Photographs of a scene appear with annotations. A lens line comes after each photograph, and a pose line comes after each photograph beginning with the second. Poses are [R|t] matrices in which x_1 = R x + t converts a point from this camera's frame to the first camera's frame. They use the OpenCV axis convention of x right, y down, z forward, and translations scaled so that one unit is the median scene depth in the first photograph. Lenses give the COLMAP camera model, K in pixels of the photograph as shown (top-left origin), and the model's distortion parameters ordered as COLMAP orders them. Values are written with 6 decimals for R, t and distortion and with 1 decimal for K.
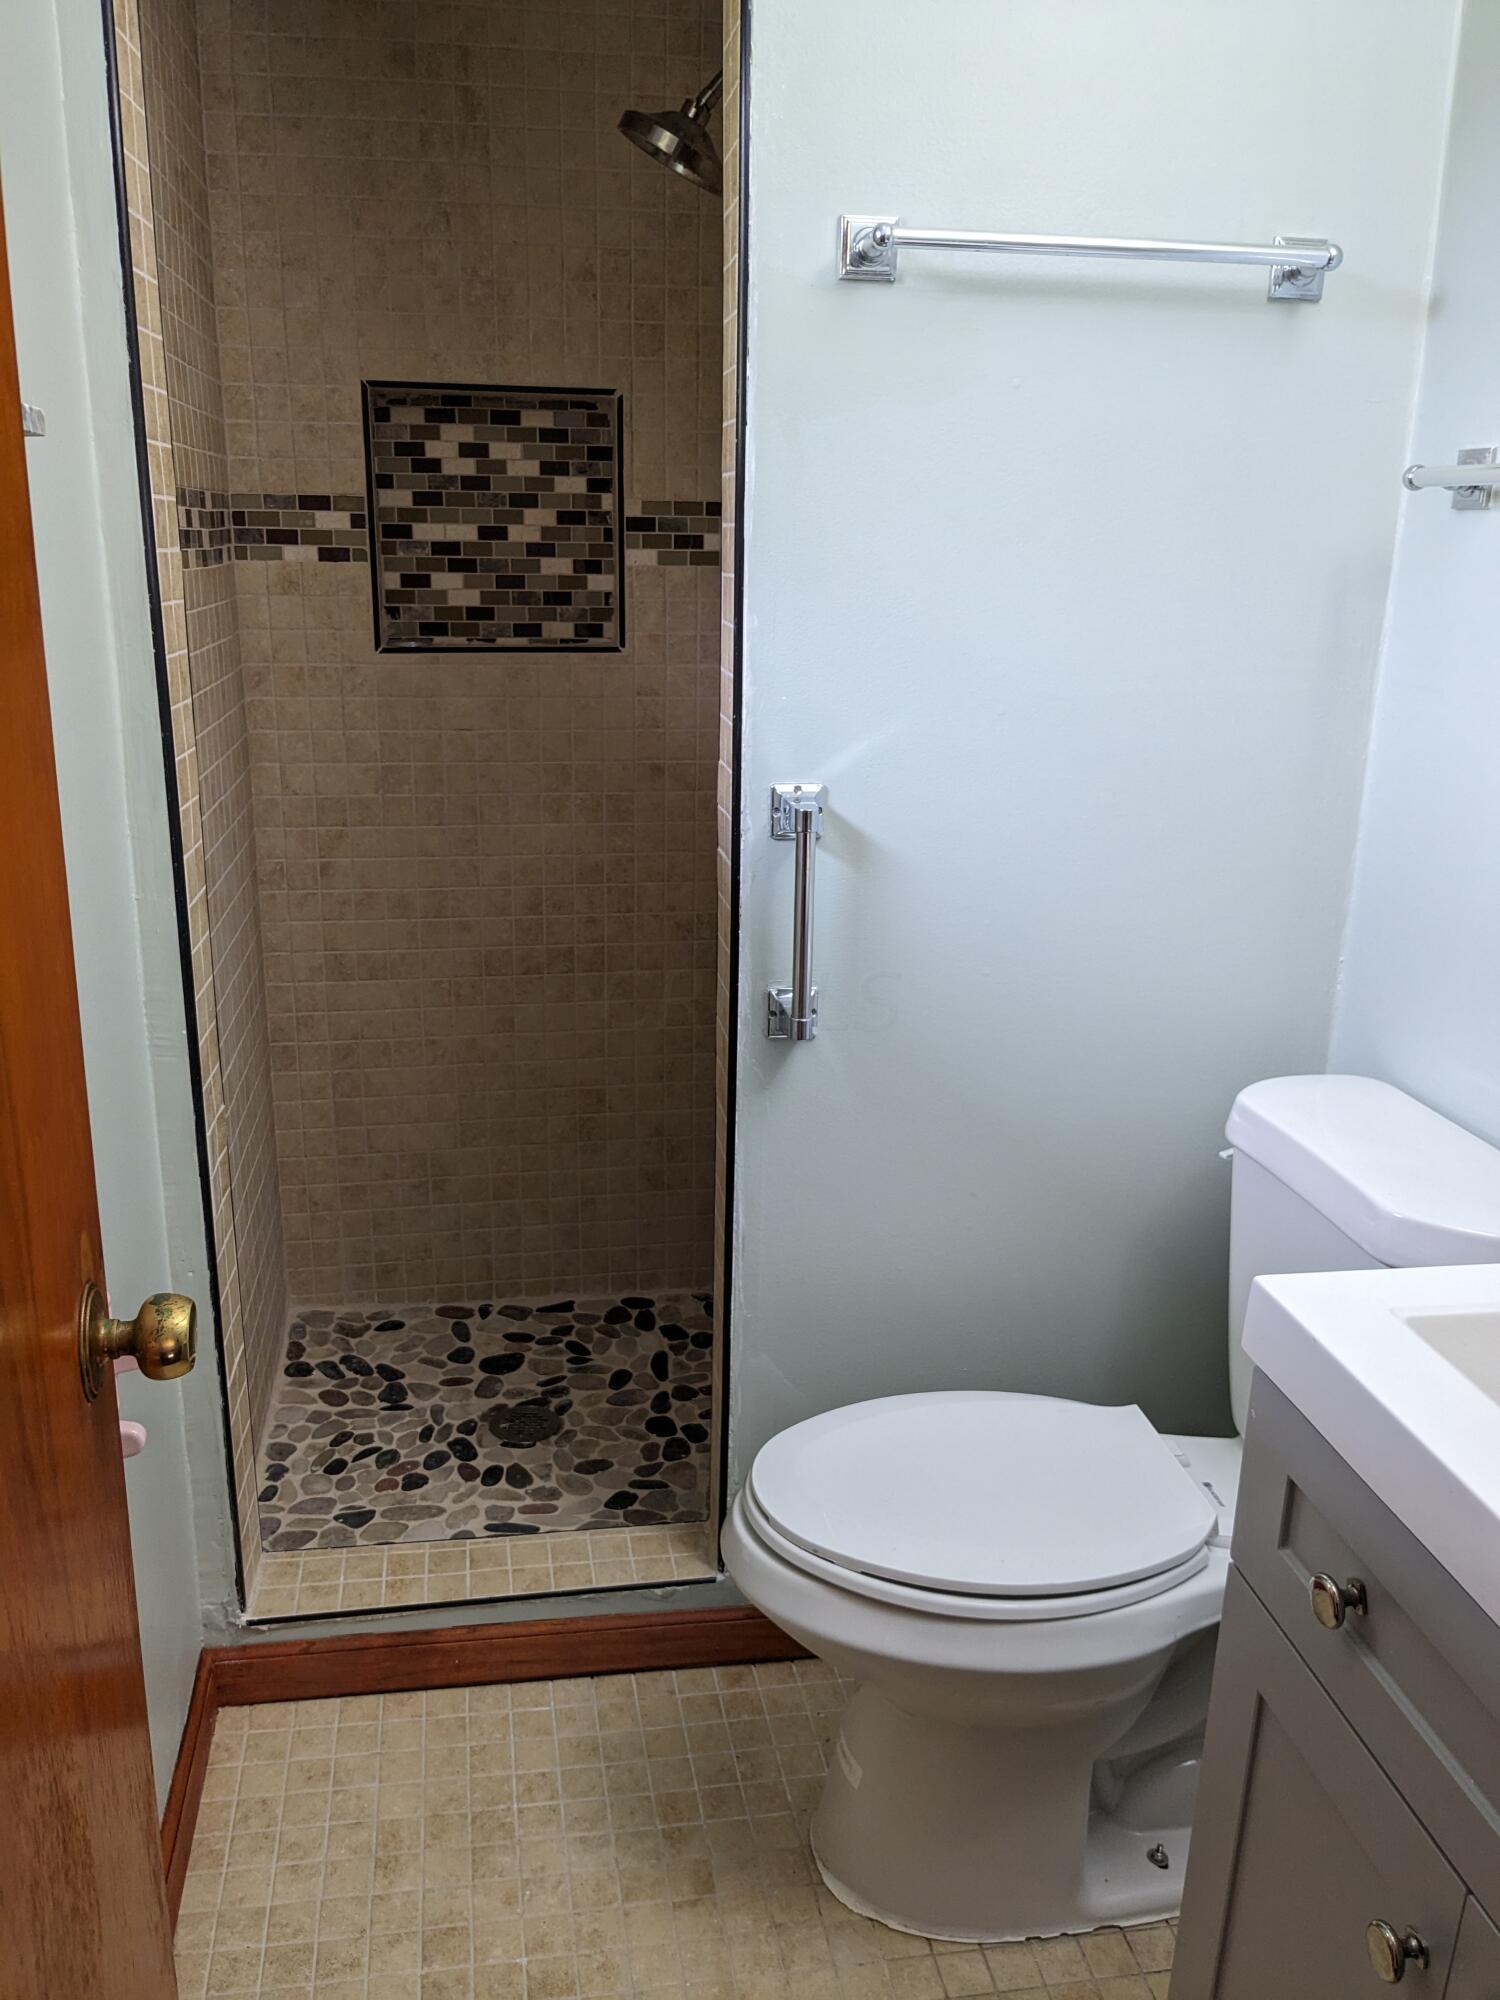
lens RADIAL K [[1577.7, 0, 749.9], [0, 1577.7, 1002.6], [0, 0, 1]] dist [0.028942, -0.025428]
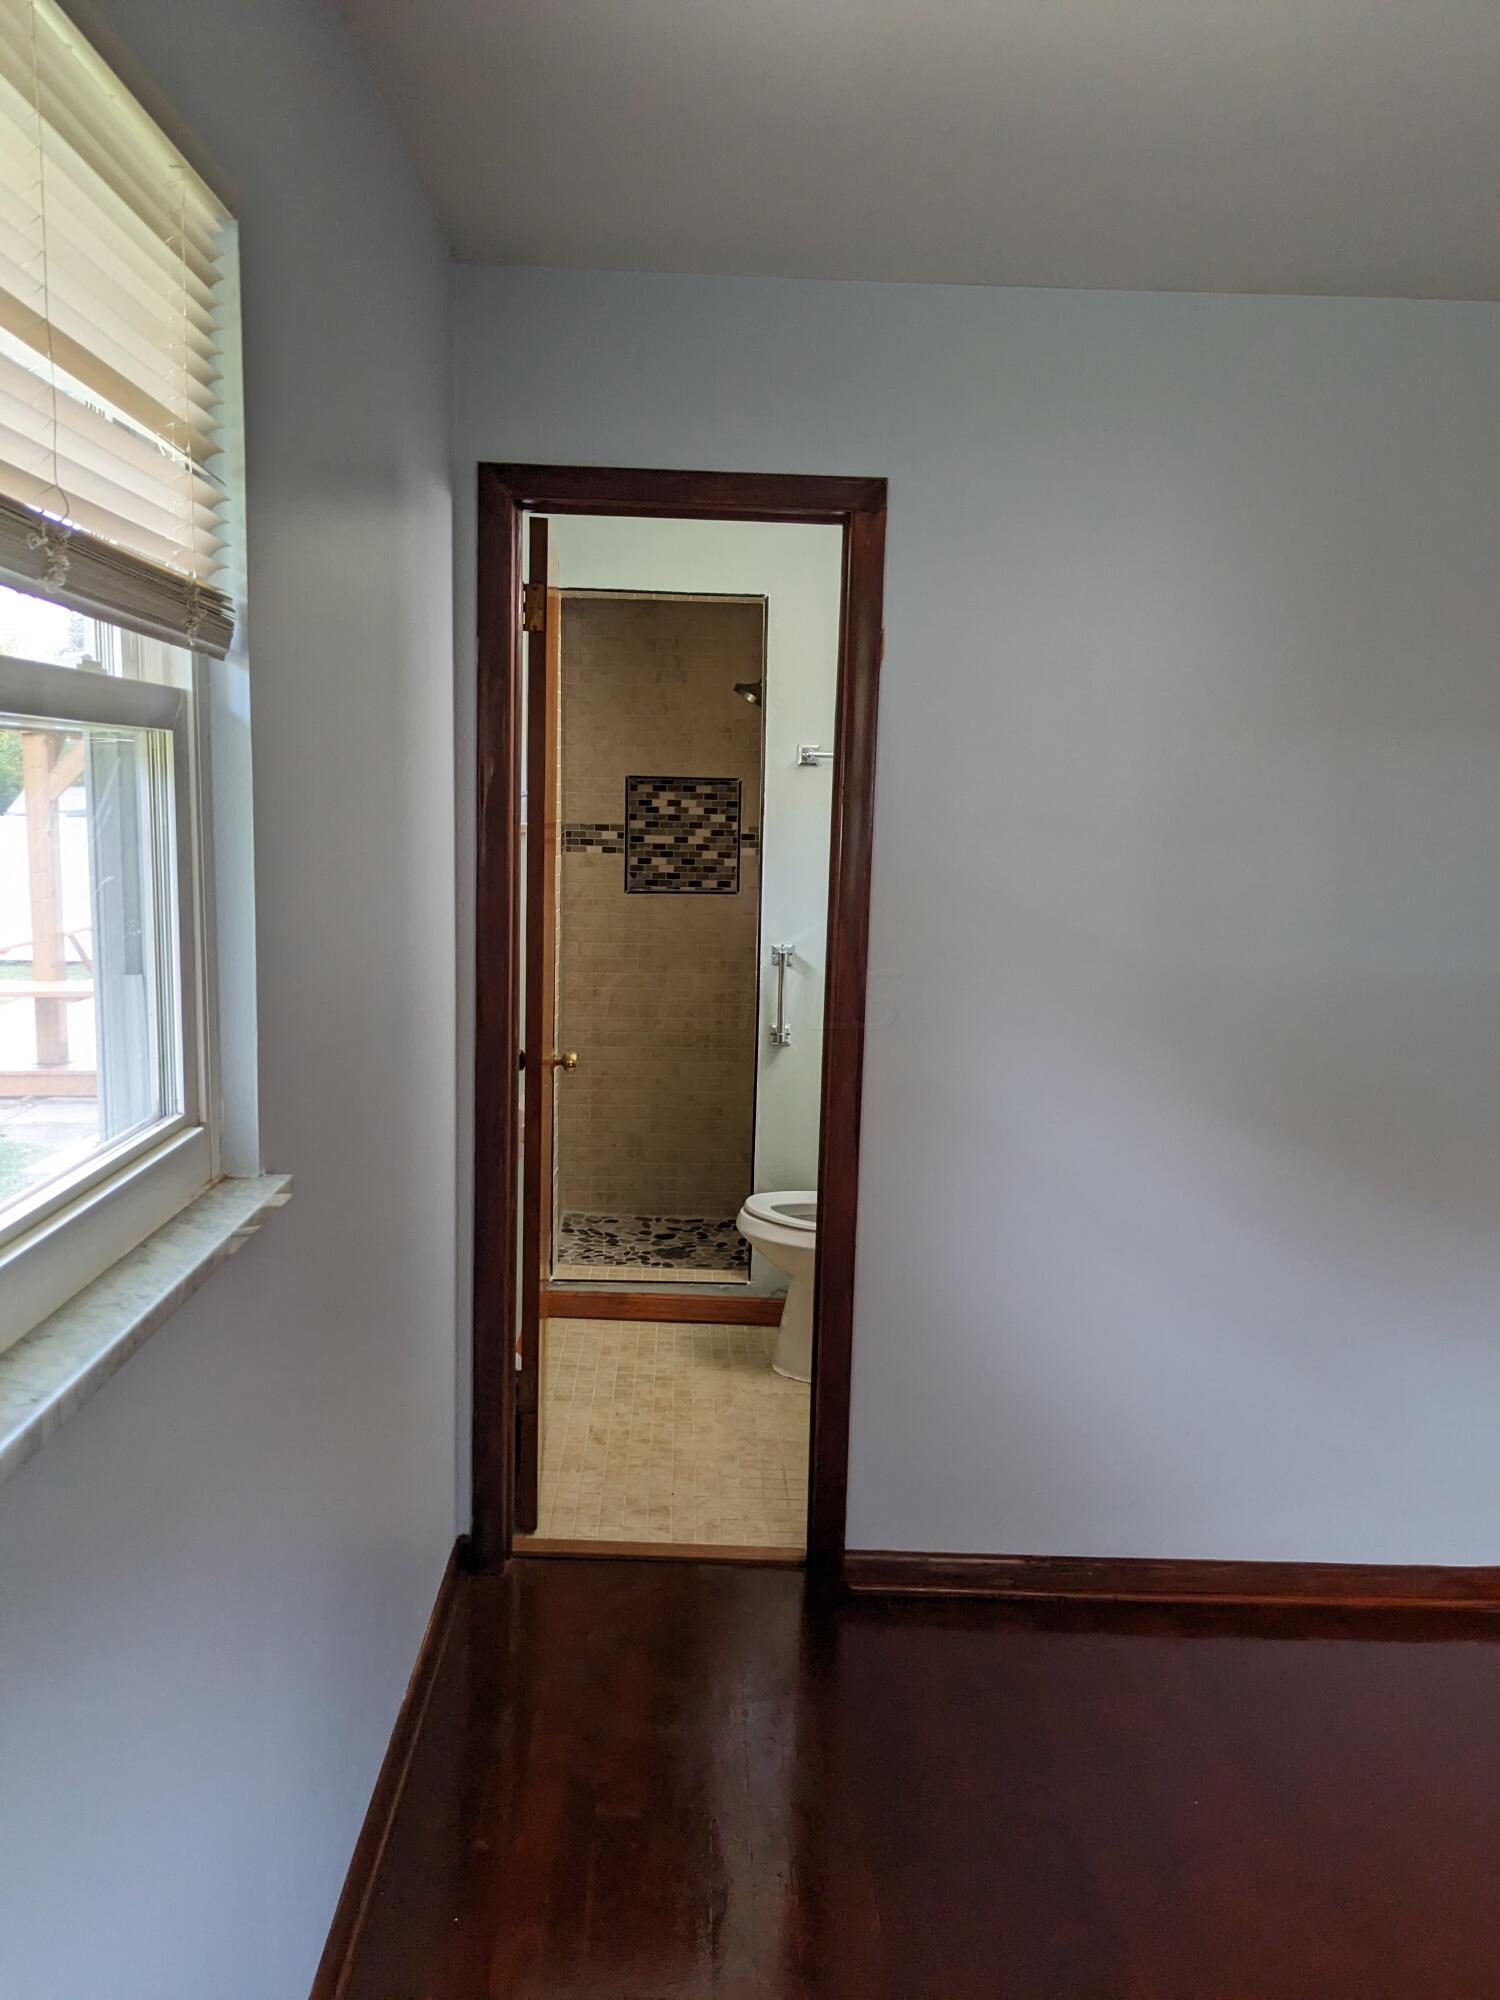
lens RADIAL K [[1577.7, 0, 747.8], [0, 1577.7, 1002.1], [0, 0, 1]] dist [0.028942, -0.025428]
pose [[0.990221, 0.024891, -0.137266, 0.228400], [-0.045614, 0.987639, -0.149961, 0.239781], [0.131837, 0.154756, 0.979117, -1.058933]]
